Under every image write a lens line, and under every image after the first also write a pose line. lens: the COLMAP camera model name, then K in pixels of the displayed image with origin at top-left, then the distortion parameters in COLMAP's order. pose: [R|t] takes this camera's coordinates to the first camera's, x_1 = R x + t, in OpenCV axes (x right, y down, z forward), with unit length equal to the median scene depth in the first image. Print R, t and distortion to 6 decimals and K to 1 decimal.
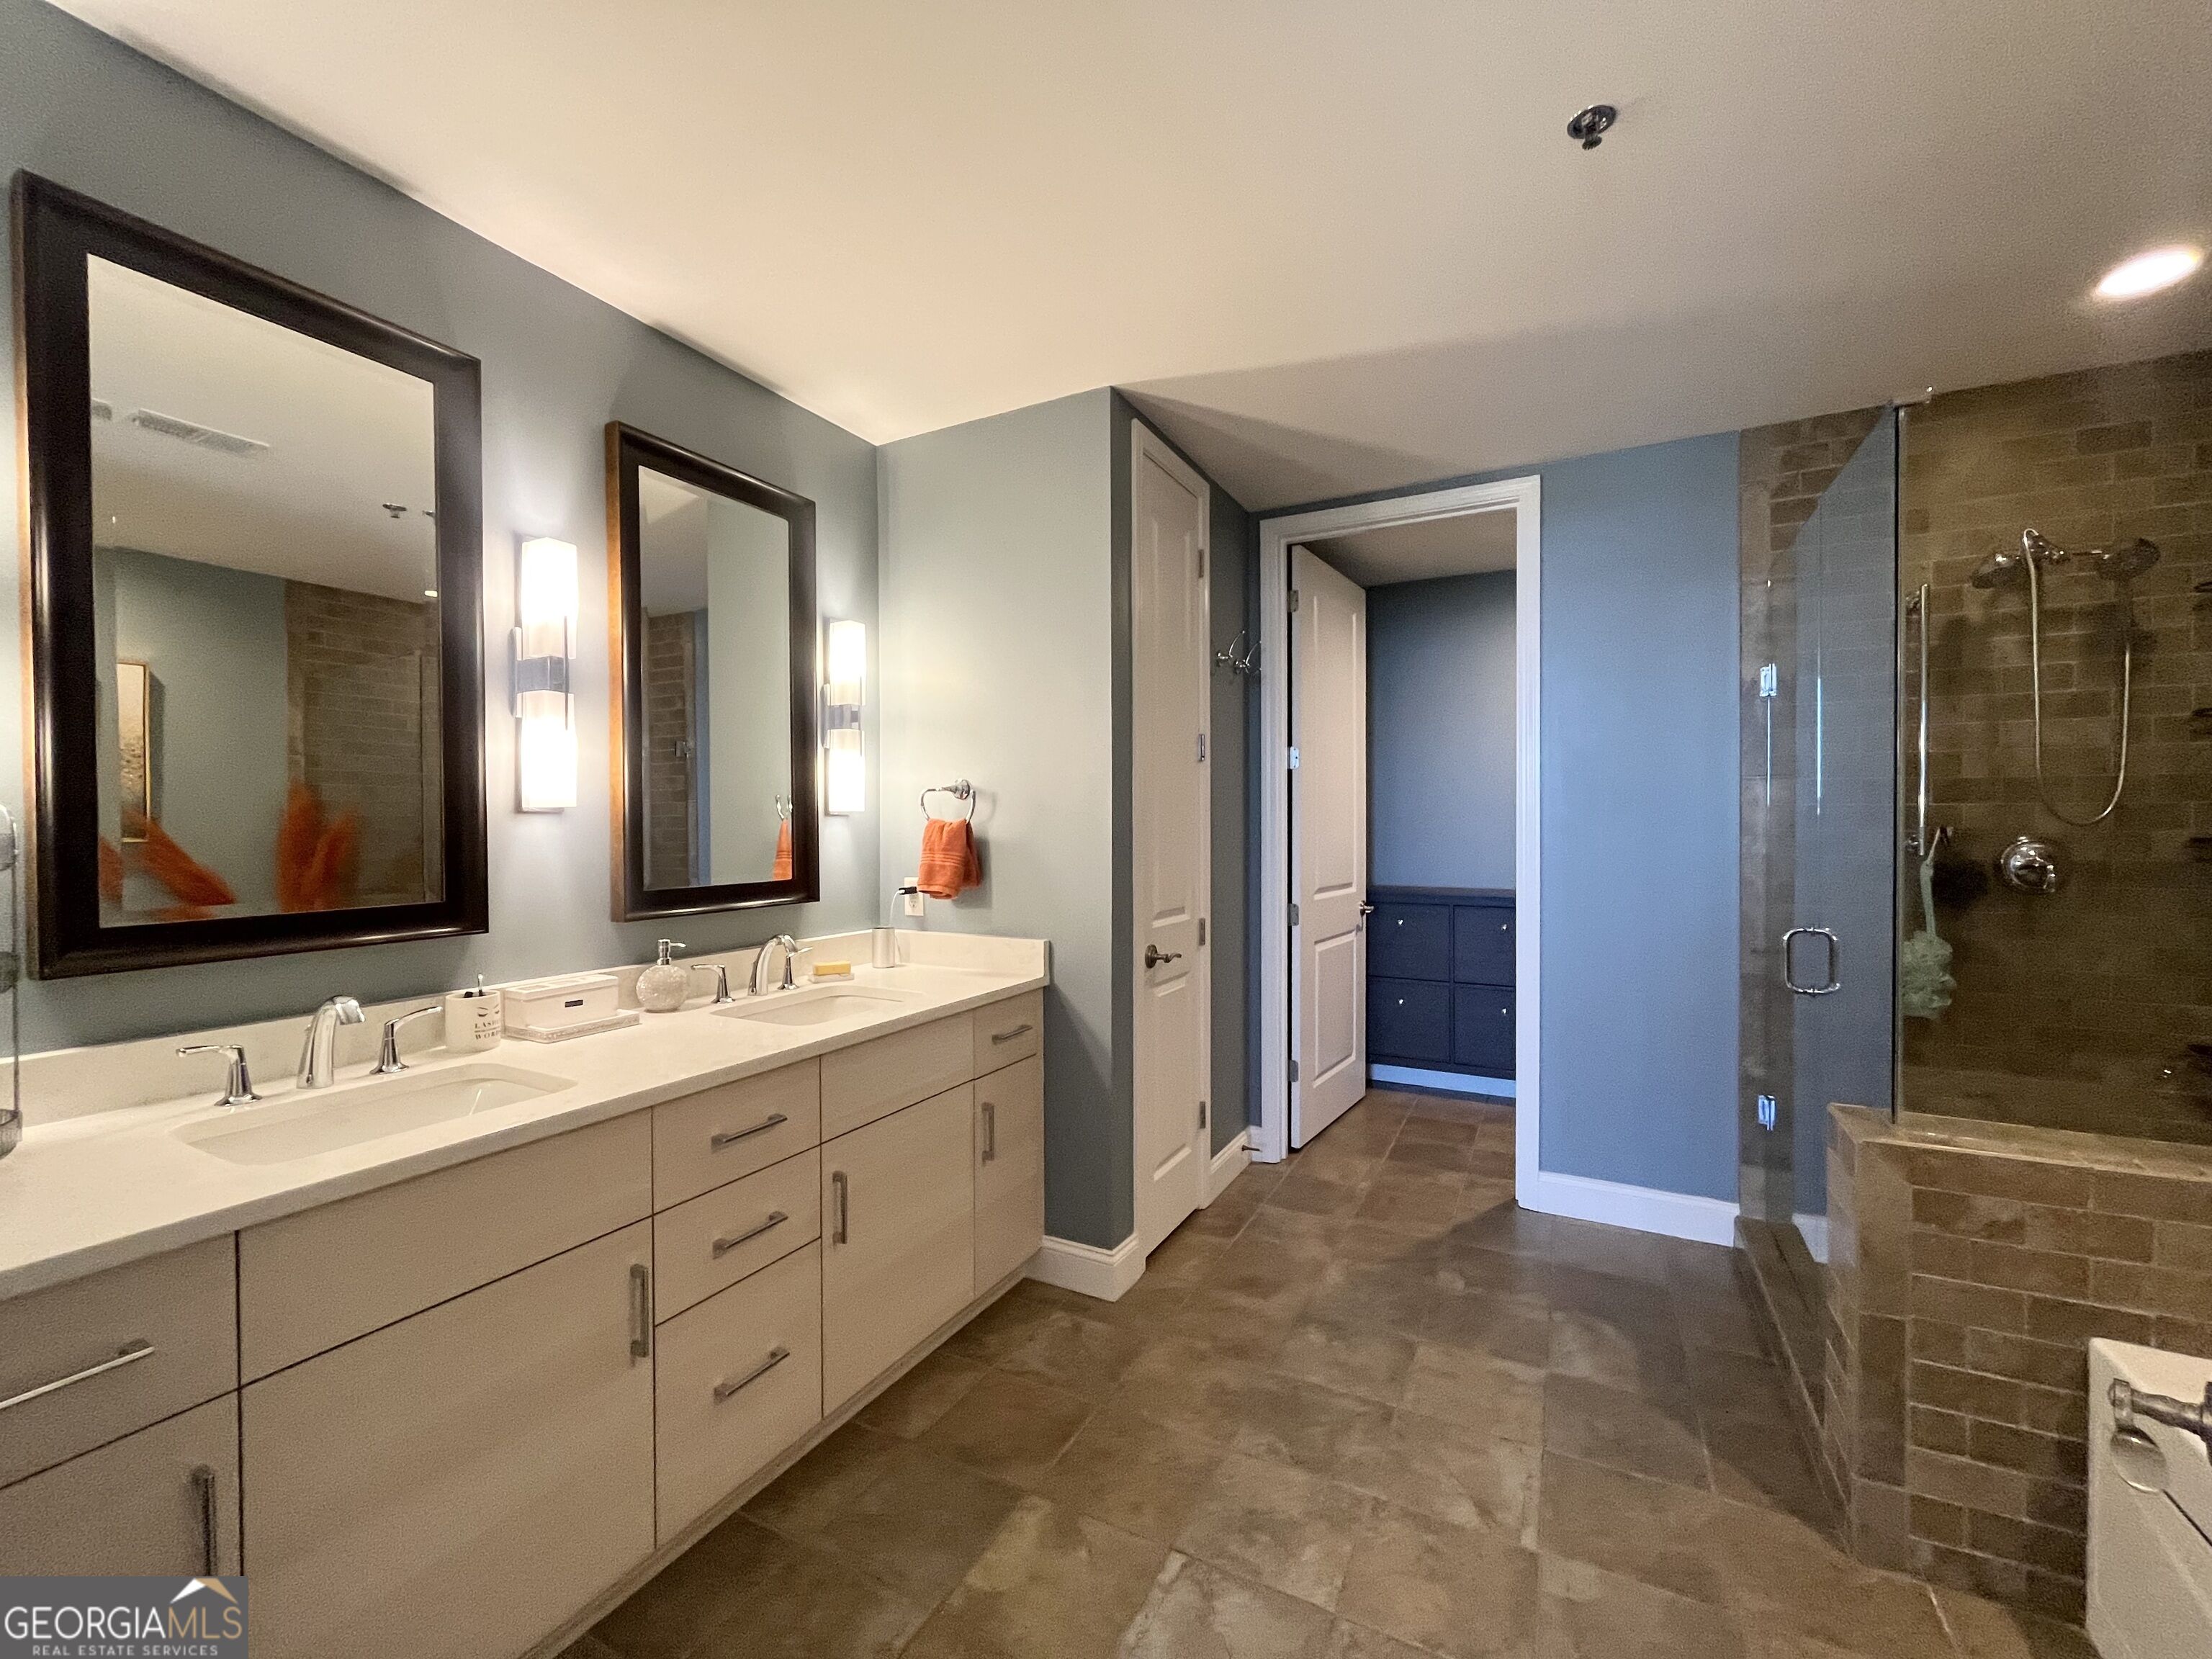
lens RADIAL K [[899.1, 0, 1108.7], [0, 899.1, 829.7], [0, 0, 1]] dist [-0.002448, -0.000083]
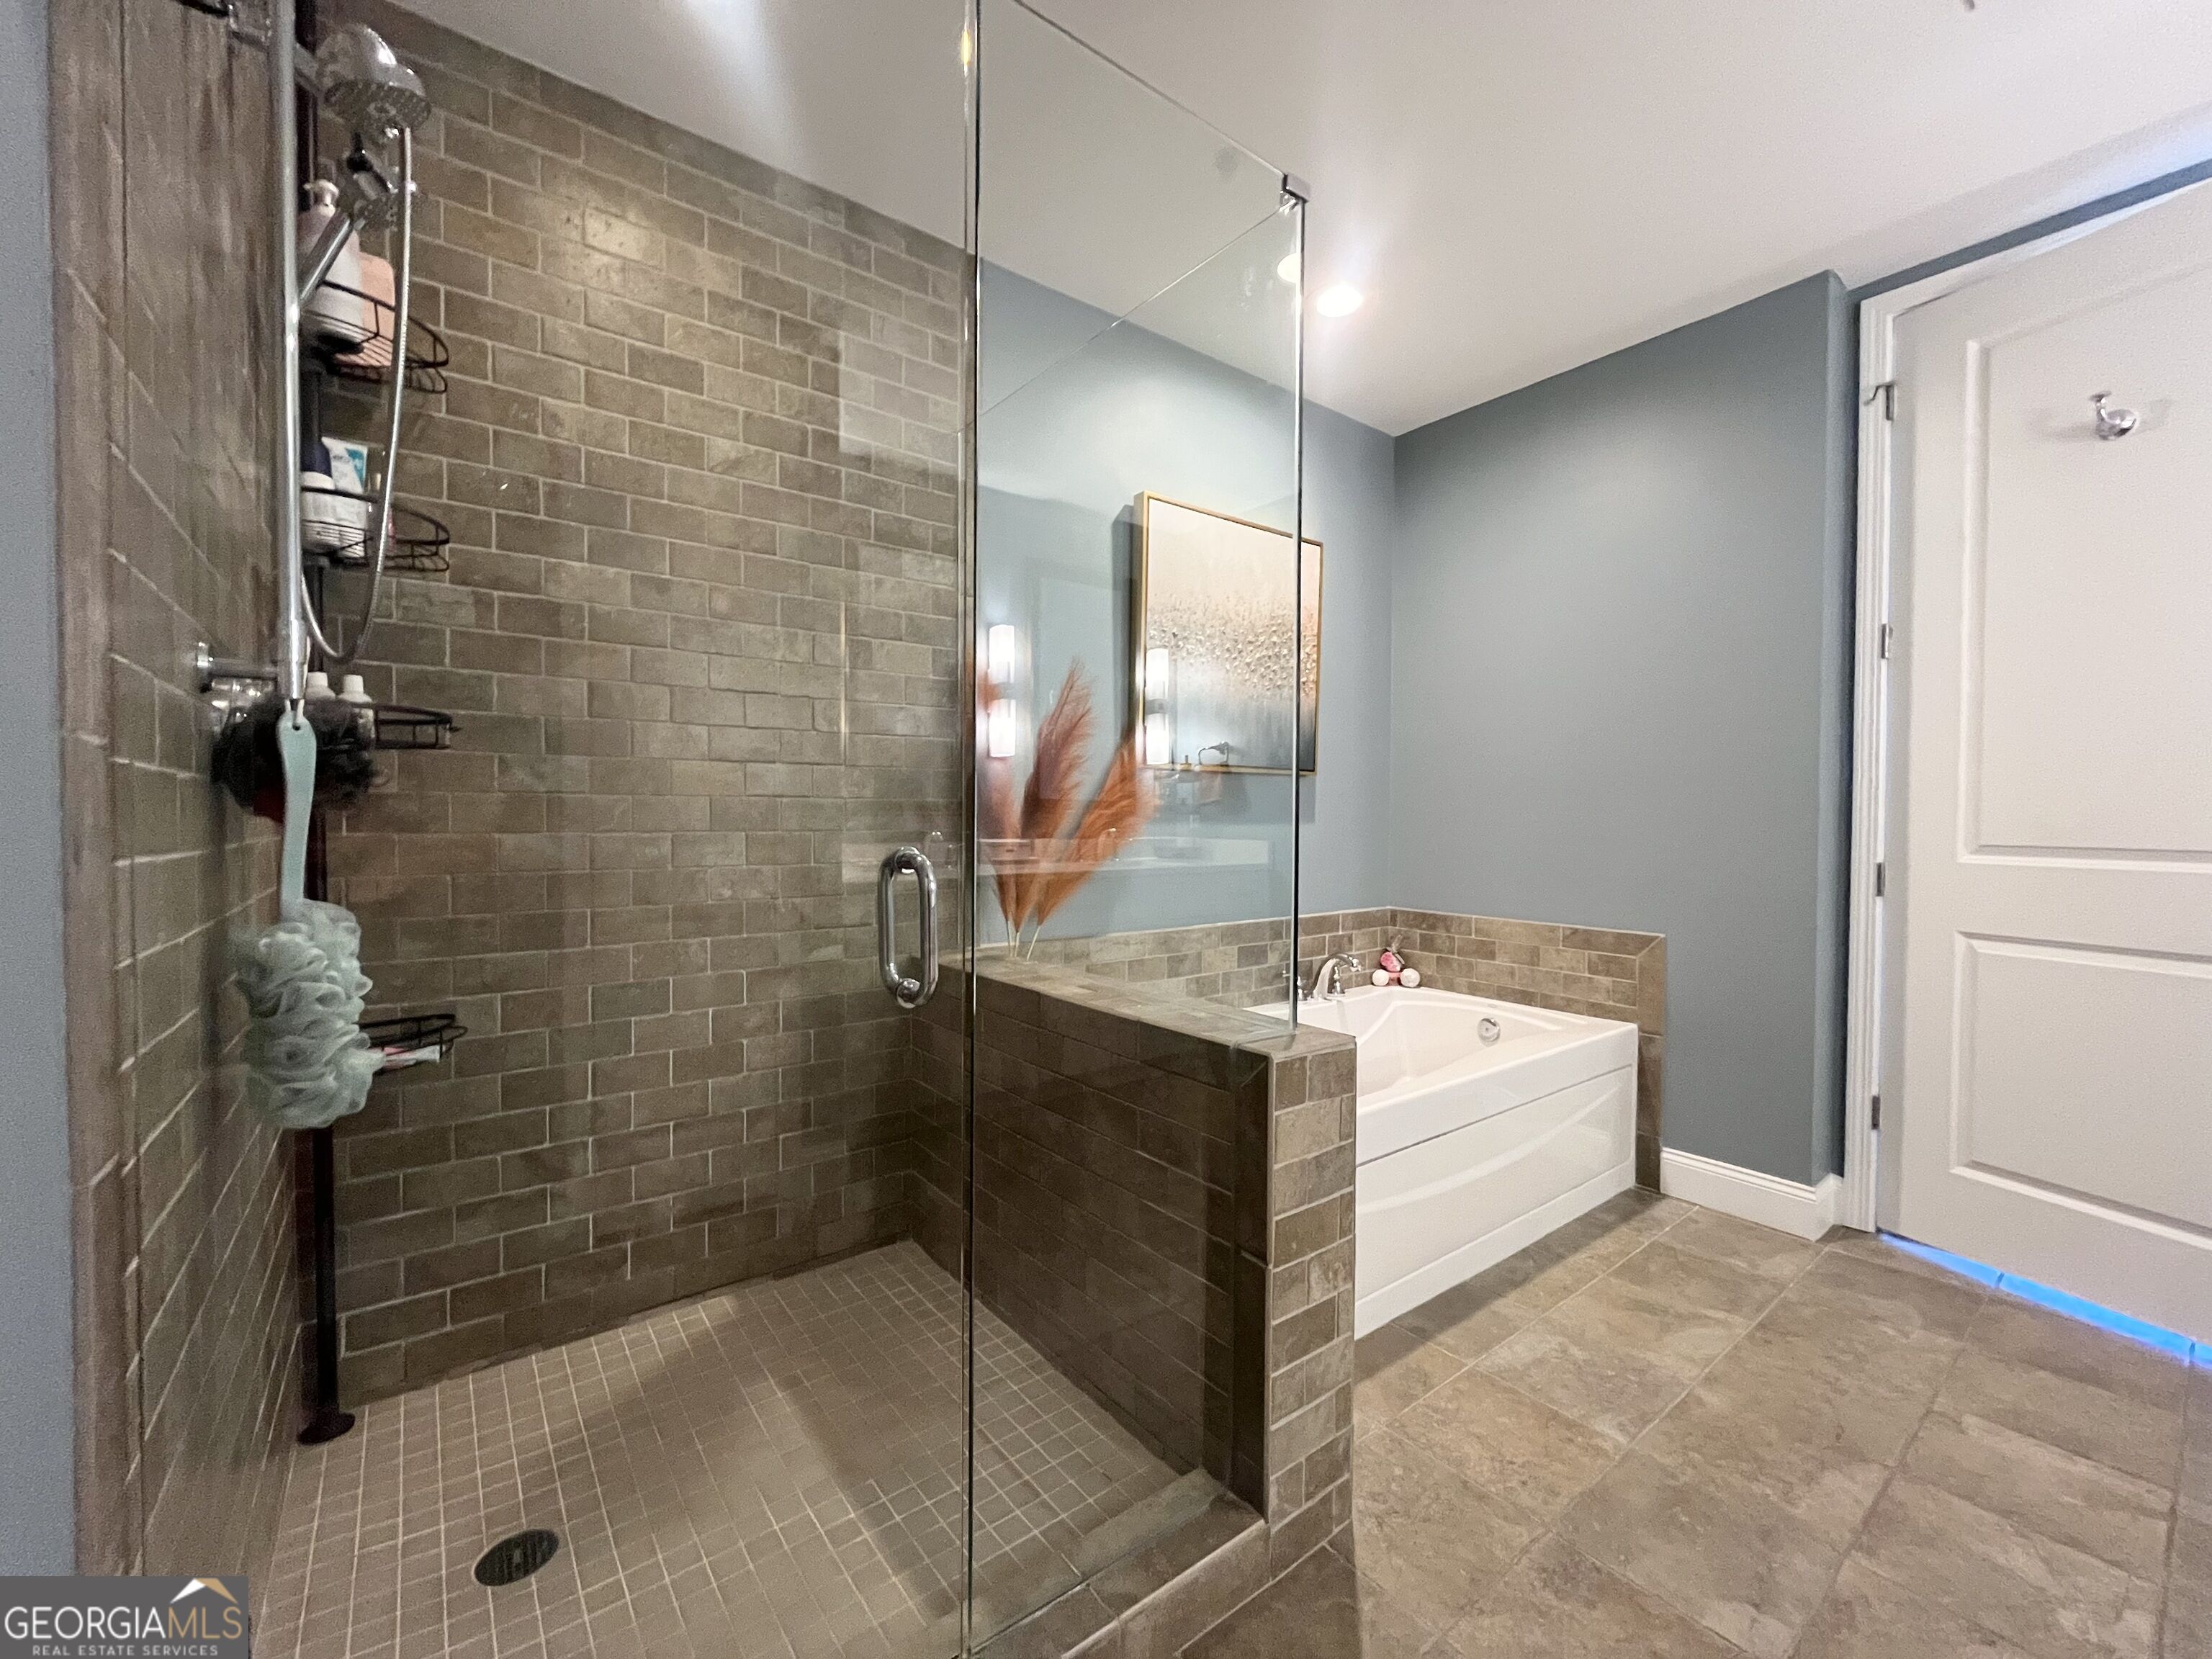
lens RADIAL K [[899.1, 0, 1108.7], [0, 899.1, 829.7], [0, 0, 1]] dist [-0.002448, -0.000083]
pose [[-0.909446, -0.009424, 0.415714, 0.466048], [-0.000655, 0.999774, 0.021232, 0.080972], [-0.415821, 0.019037, -0.909247, 1.282797]]
